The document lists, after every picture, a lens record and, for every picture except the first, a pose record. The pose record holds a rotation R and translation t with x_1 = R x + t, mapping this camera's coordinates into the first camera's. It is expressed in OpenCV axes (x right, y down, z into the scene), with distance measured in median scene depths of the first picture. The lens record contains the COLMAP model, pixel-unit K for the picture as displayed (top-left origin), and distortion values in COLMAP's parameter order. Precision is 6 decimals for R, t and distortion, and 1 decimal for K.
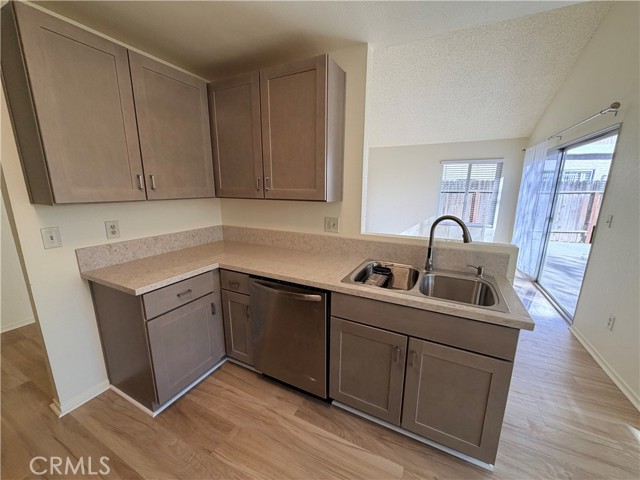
lens RADIAL K [[255.3, 0, 319.1], [0, 255.3, 241.2], [0, 0, 1]] dist [-0.001897, 0.000587]
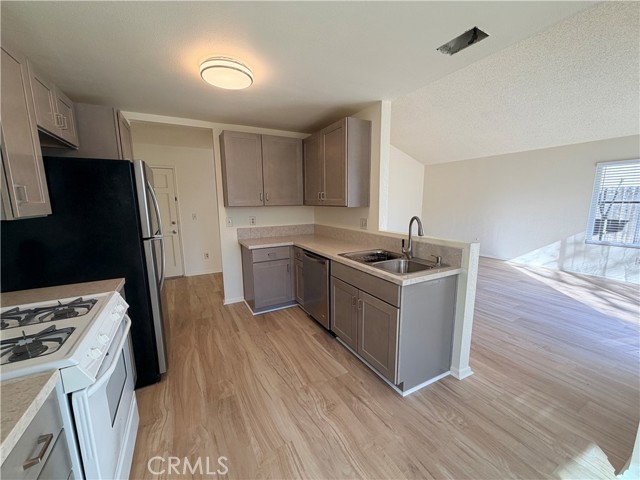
lens RADIAL K [[255.3, 0, 319.6], [0, 255.3, 240.6], [0, 0, 1]] dist [-0.001897, 0.000587]
pose [[0.824431, 0.074312, -0.561063, 0.780279], [-0.103166, 0.994465, -0.019877, 0.097155], [0.556480, 0.074270, 0.827535, -0.362526]]
